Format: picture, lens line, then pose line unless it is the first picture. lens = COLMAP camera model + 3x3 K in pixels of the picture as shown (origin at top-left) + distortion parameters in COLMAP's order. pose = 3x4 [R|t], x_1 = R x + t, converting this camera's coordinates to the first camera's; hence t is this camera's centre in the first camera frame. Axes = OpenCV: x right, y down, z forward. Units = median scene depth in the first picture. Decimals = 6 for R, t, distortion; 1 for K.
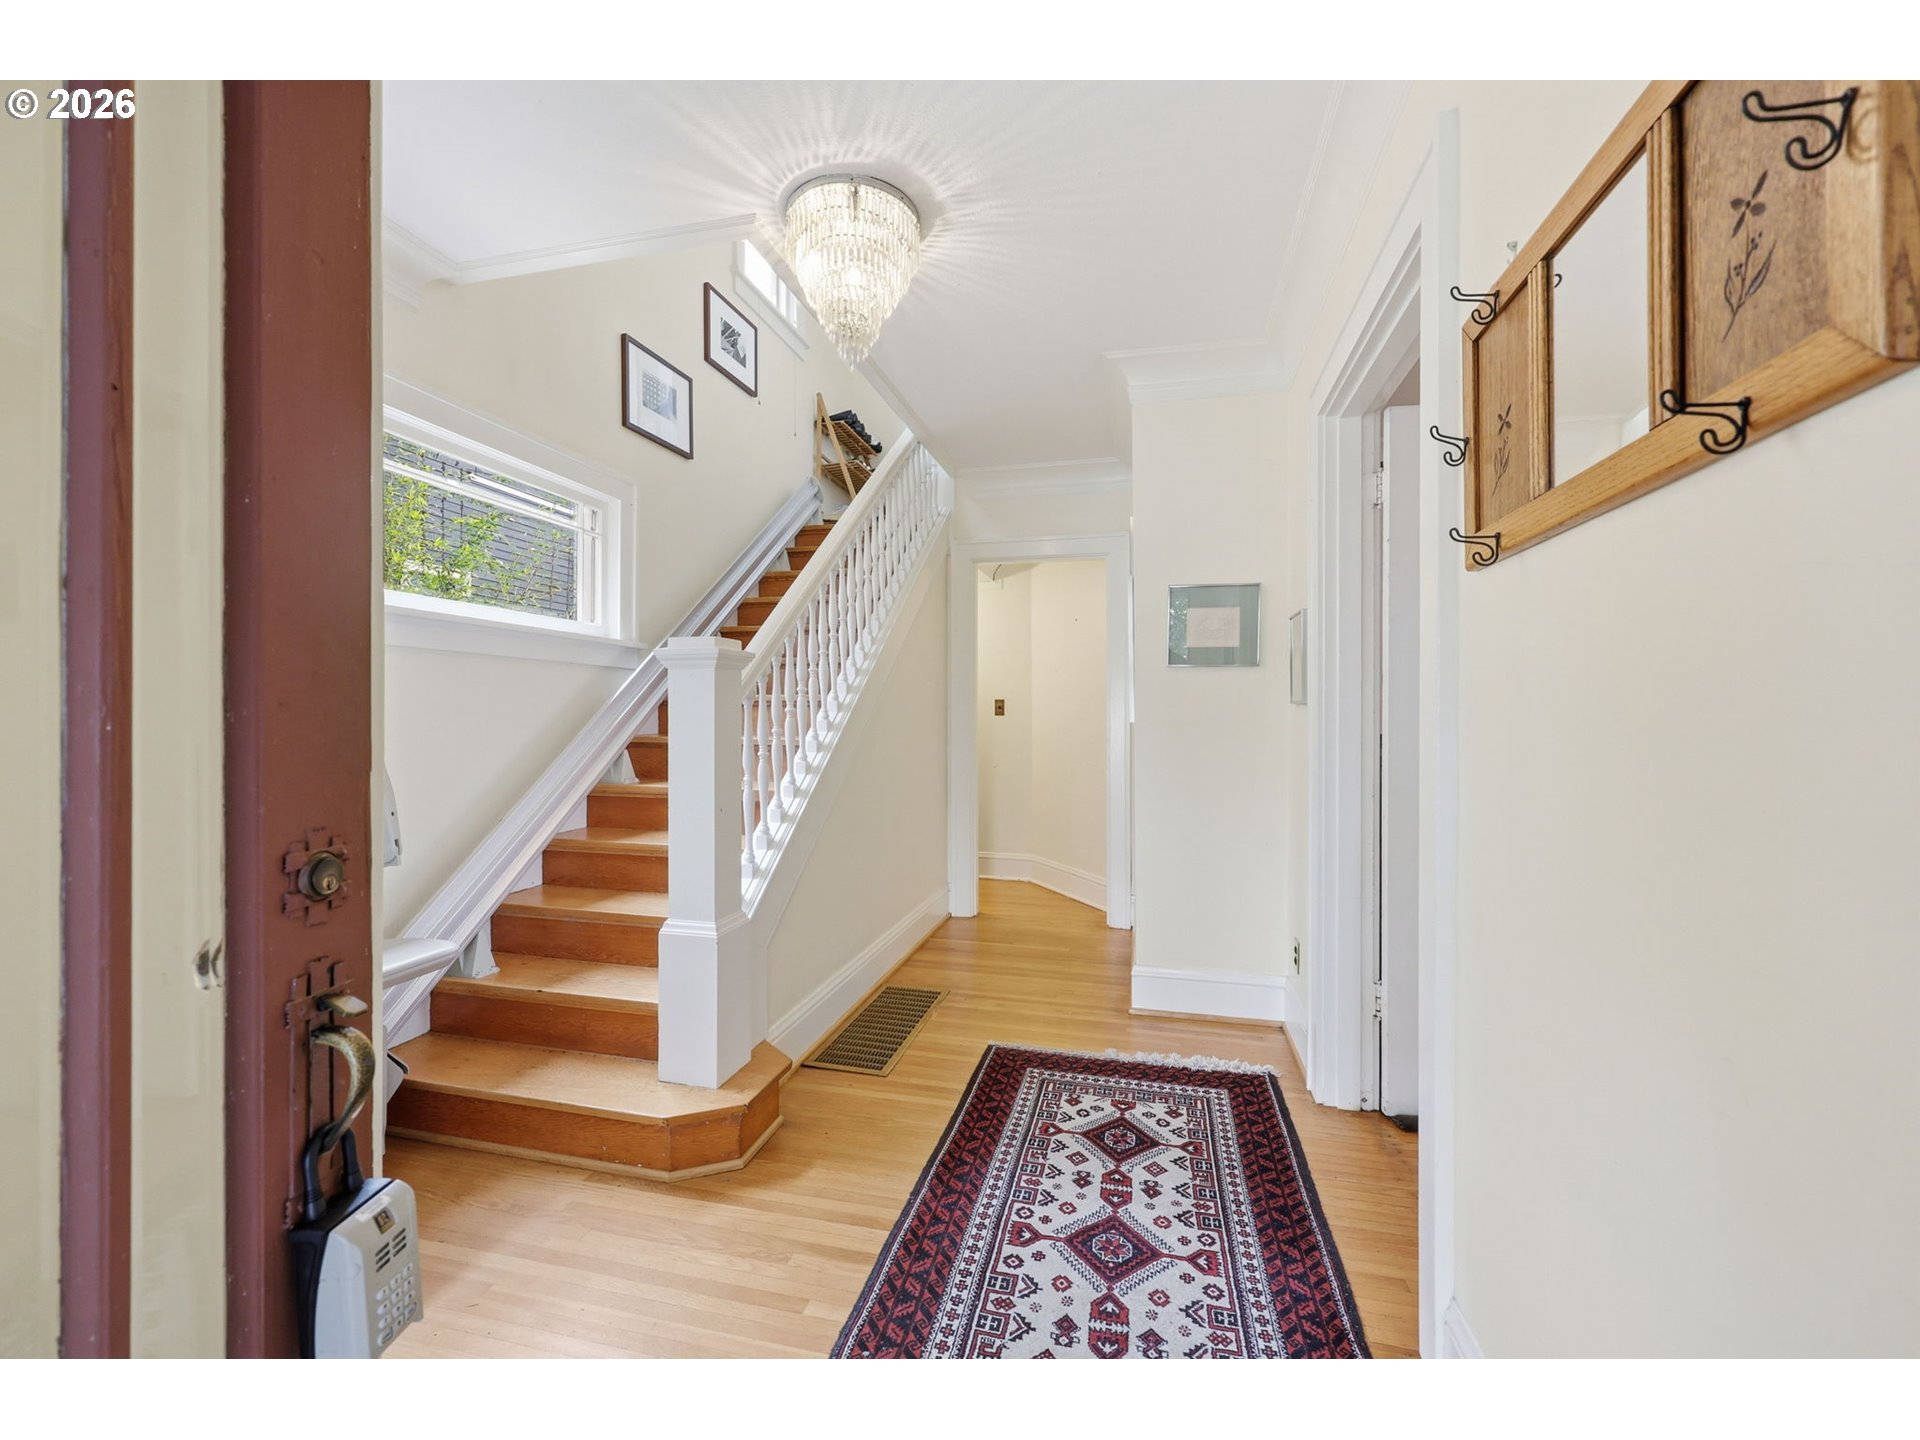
lens RADIAL K [[780.0, 0, 955.6], [0, 780.0, 716.1], [0, 0, 1]] dist [-0.001720, 0.000110]
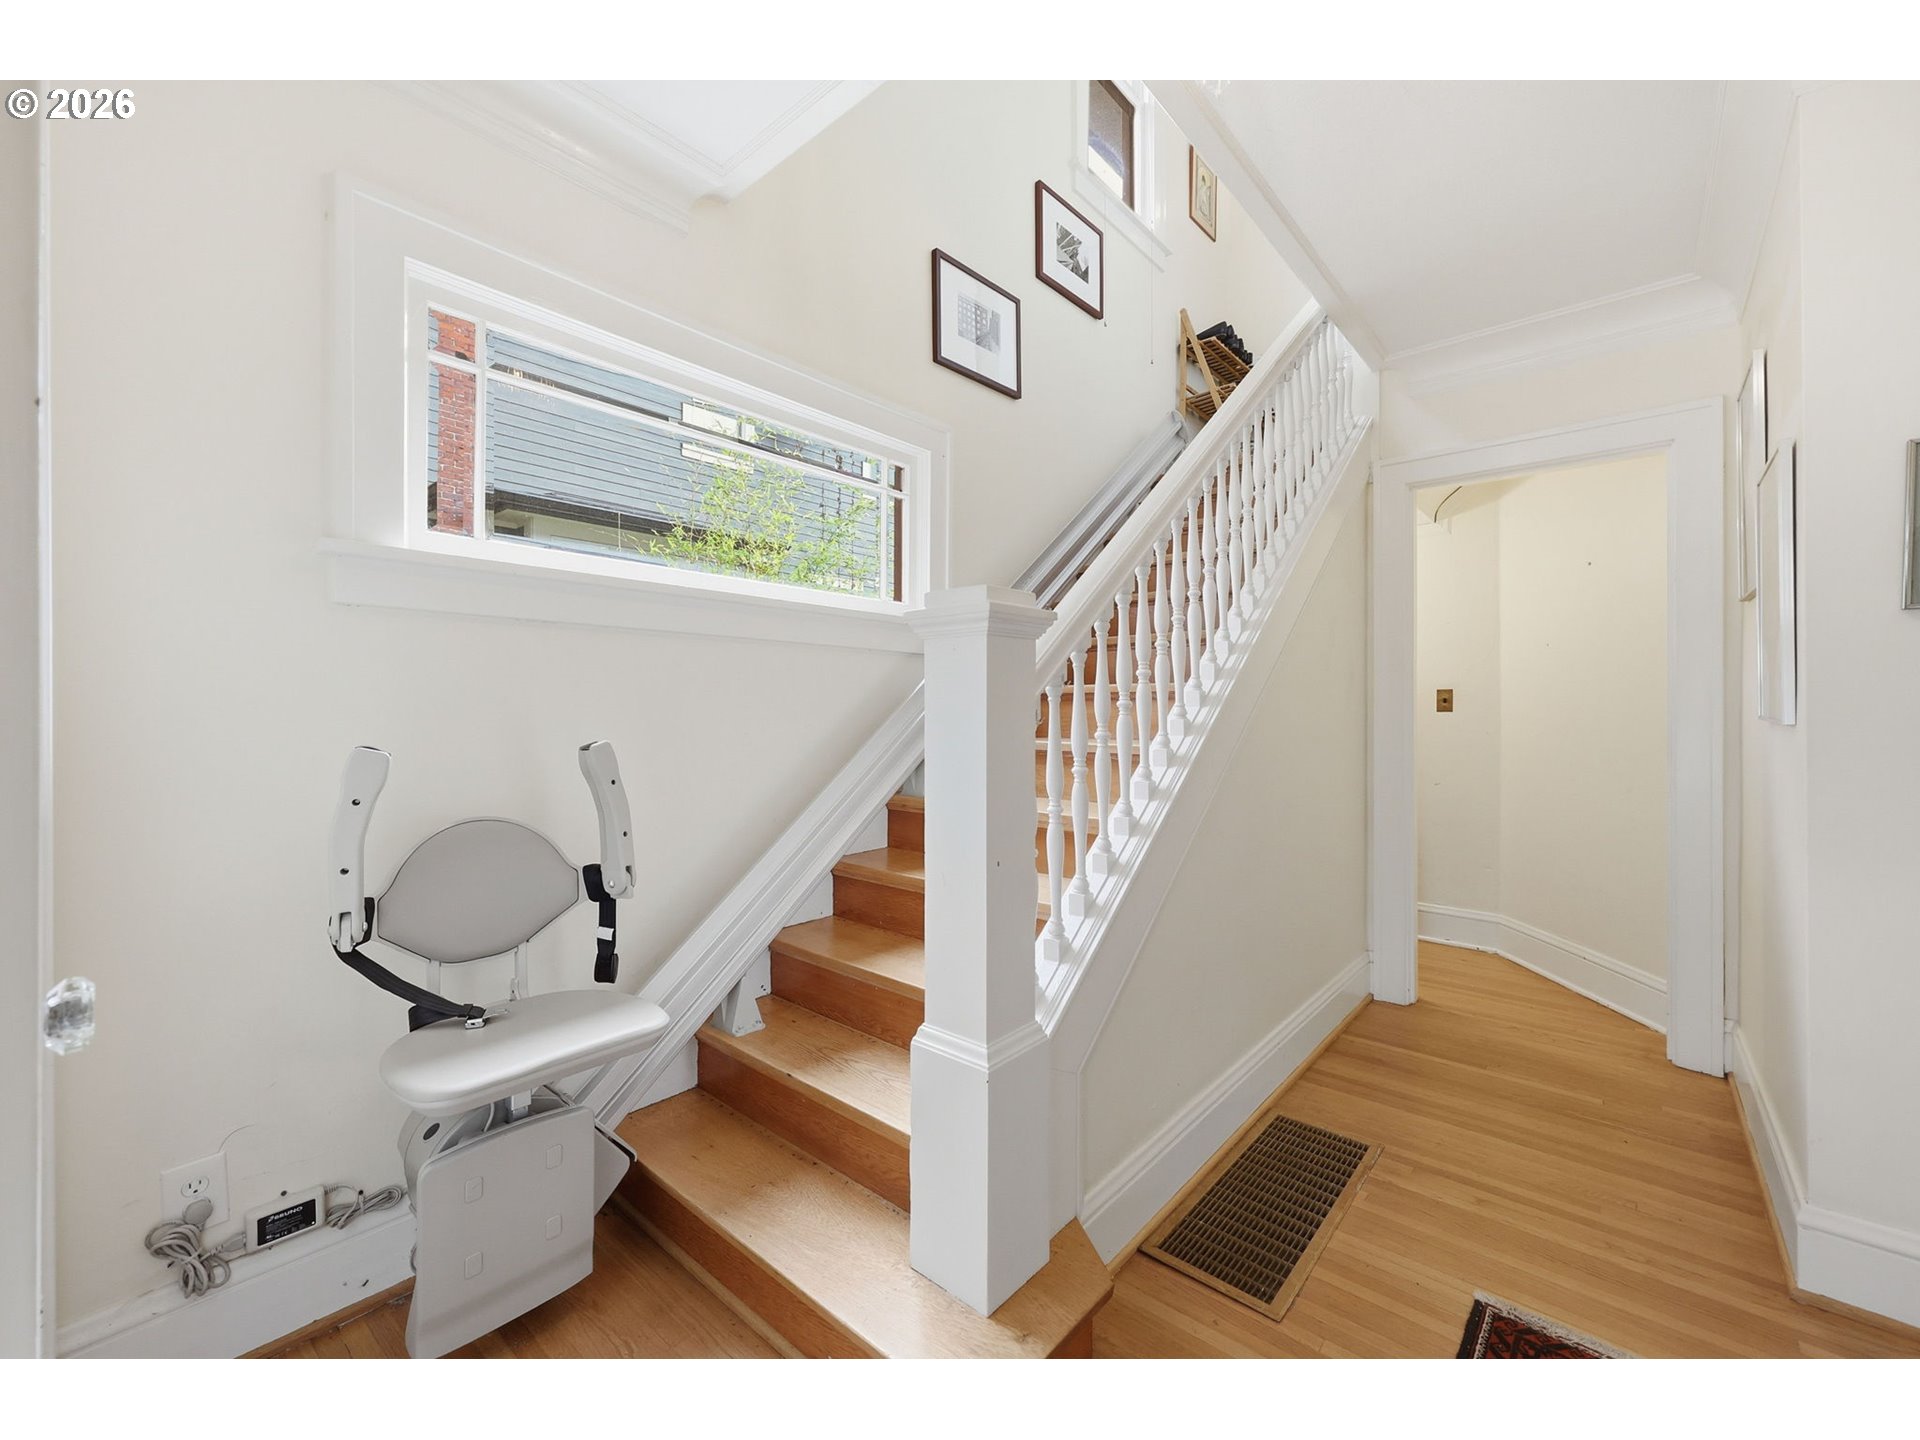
lens RADIAL K [[780.0, 0, 955.6], [0, 780.0, 716.1], [0, 0, 1]] dist [-0.001720, 0.000110]
pose [[0.891675, 0.002172, -0.452671, -0.030995], [-0.000098, 0.999989, 0.004605, -0.000329], [0.452677, -0.004061, 0.891666, 0.271687]]
